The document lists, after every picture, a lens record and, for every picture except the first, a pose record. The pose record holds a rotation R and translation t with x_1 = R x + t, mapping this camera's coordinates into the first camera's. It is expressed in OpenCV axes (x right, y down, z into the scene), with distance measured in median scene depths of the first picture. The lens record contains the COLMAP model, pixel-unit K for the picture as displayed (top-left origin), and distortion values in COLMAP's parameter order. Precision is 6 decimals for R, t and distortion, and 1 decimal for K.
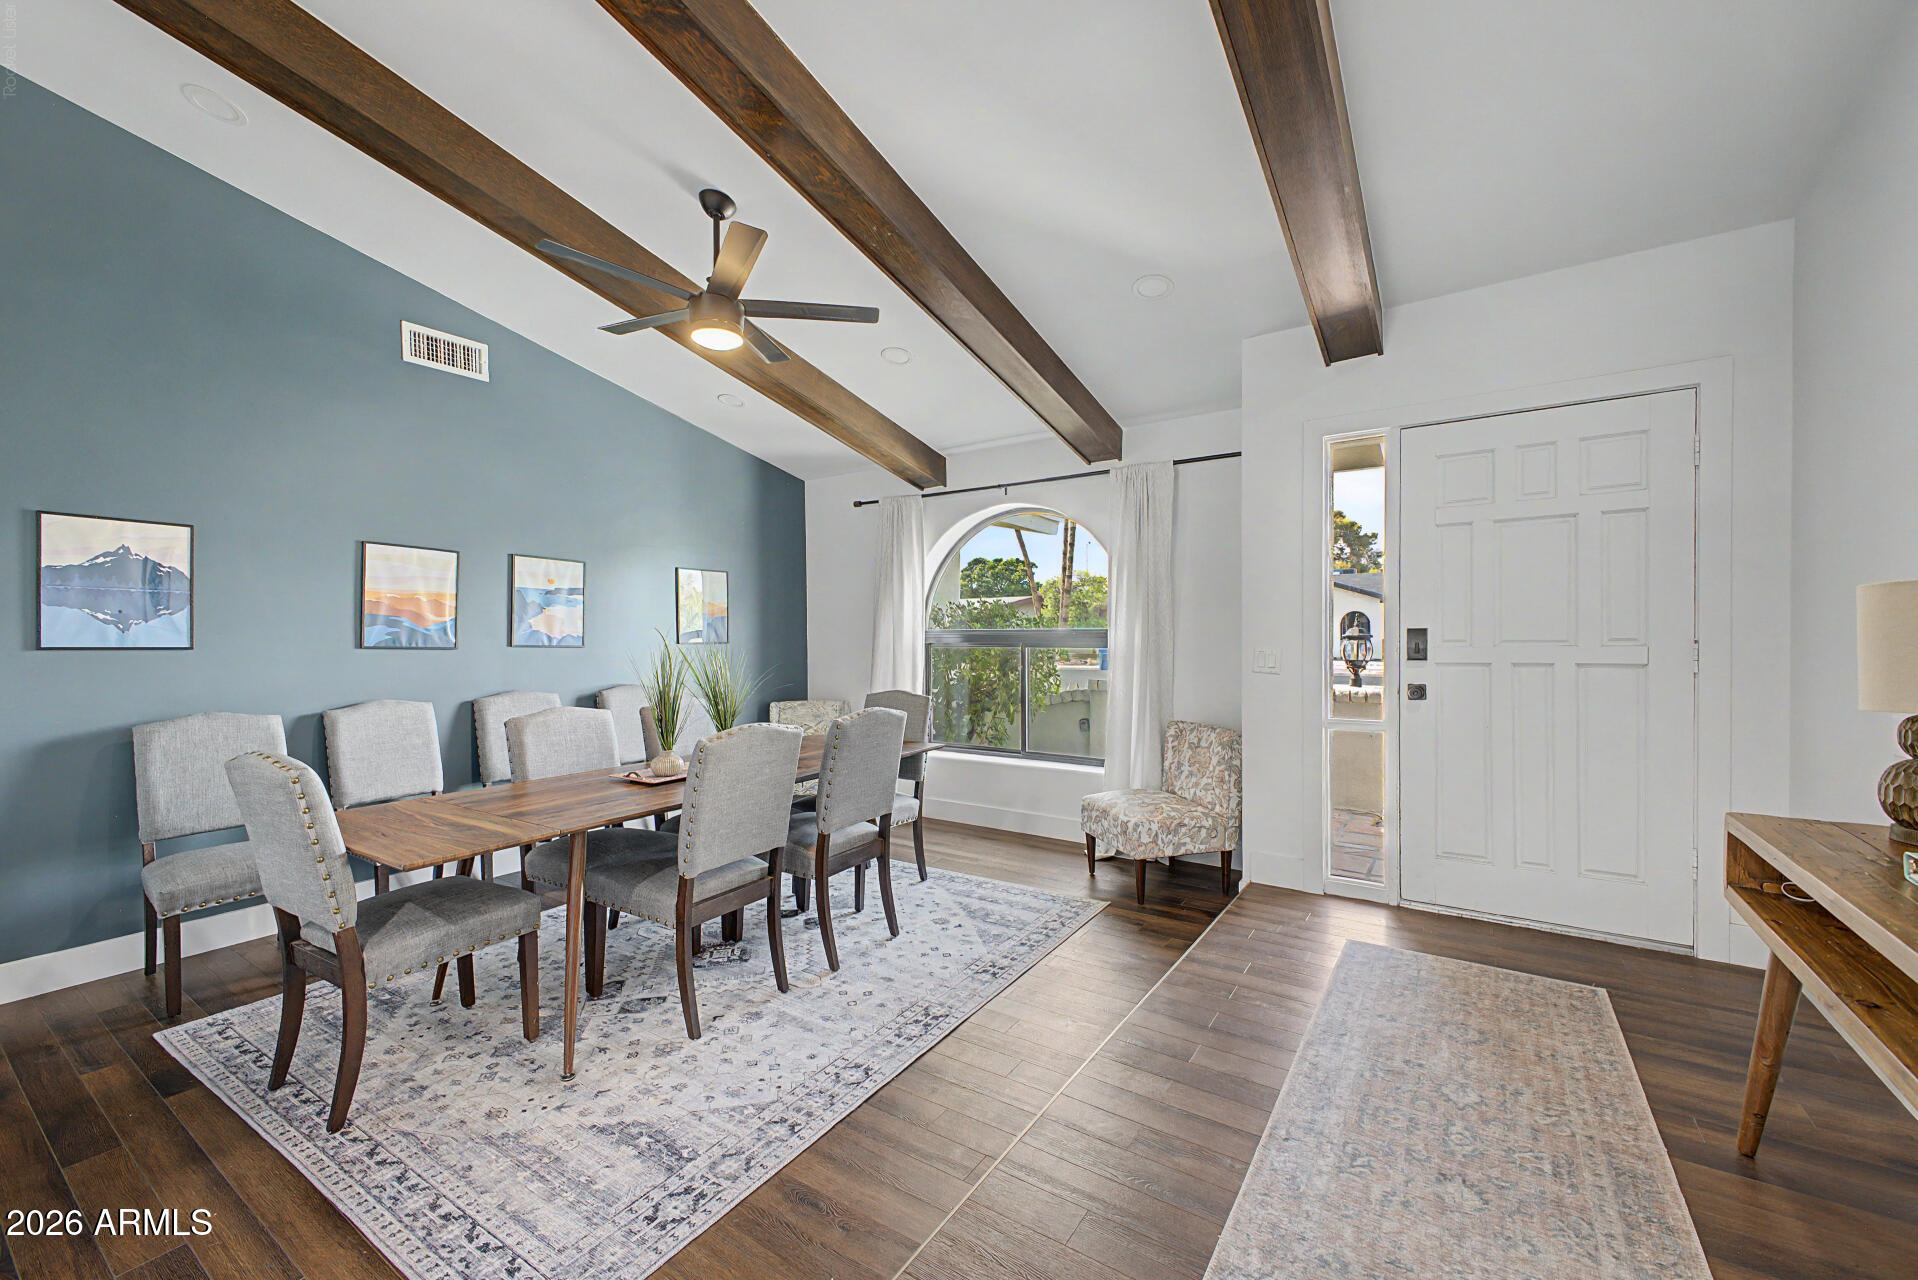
lens RADIAL K [[758.3, 0, 957.7], [0, 758.3, 635.3], [0, 0, 1]] dist [0.000734, -0.000400]
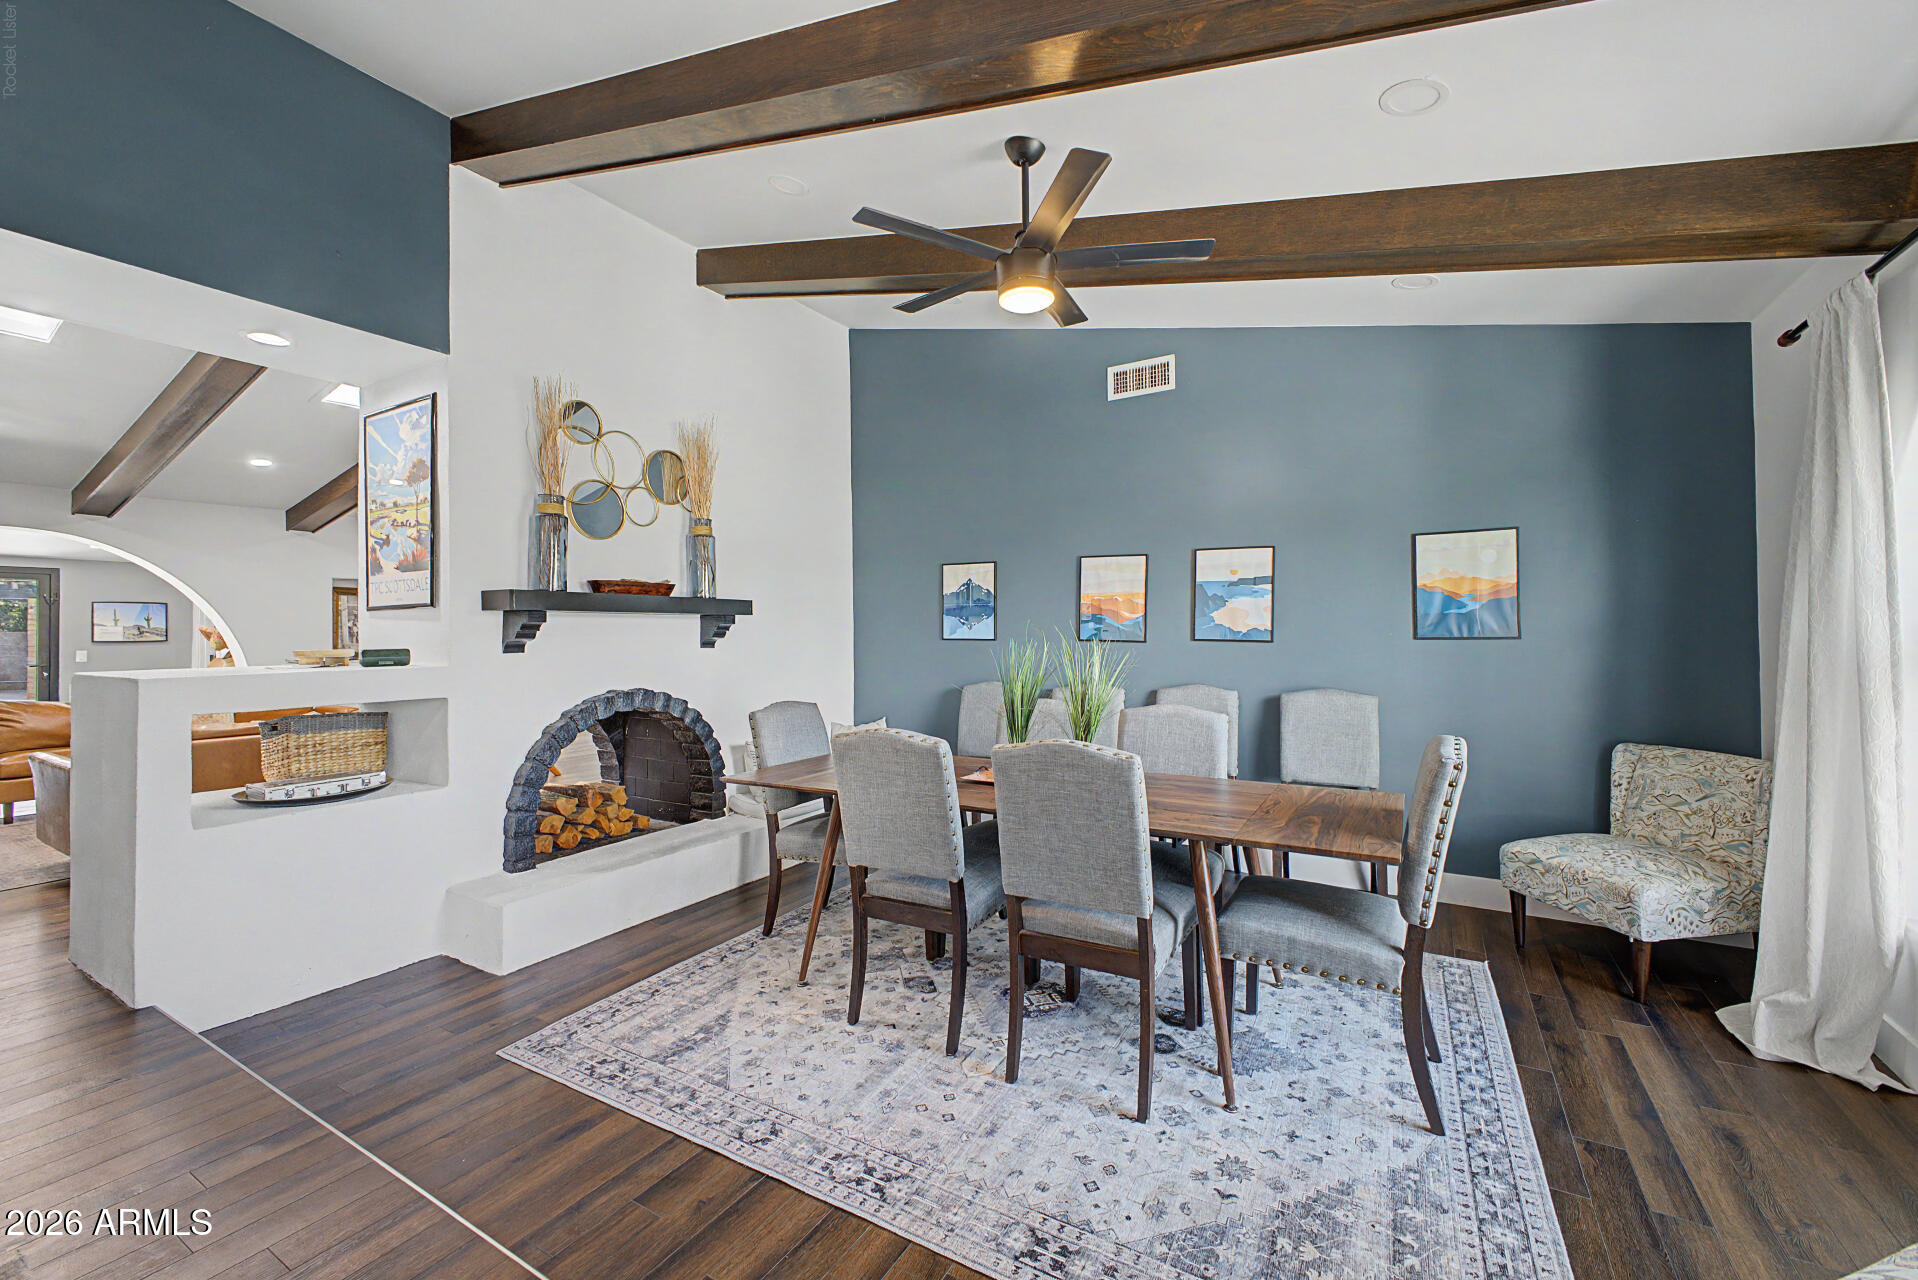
lens RADIAL K [[767.9, 0, 969.5], [0, 767.9, 626.8], [0, 0, 1]] dist [0.013789, -0.000108]
pose [[0.054742, 0.000159, -0.998500, 0.568032], [0.015057, 0.999886, 0.000985, -0.013297], [0.998387, -0.015089, 0.054734, 0.864365]]
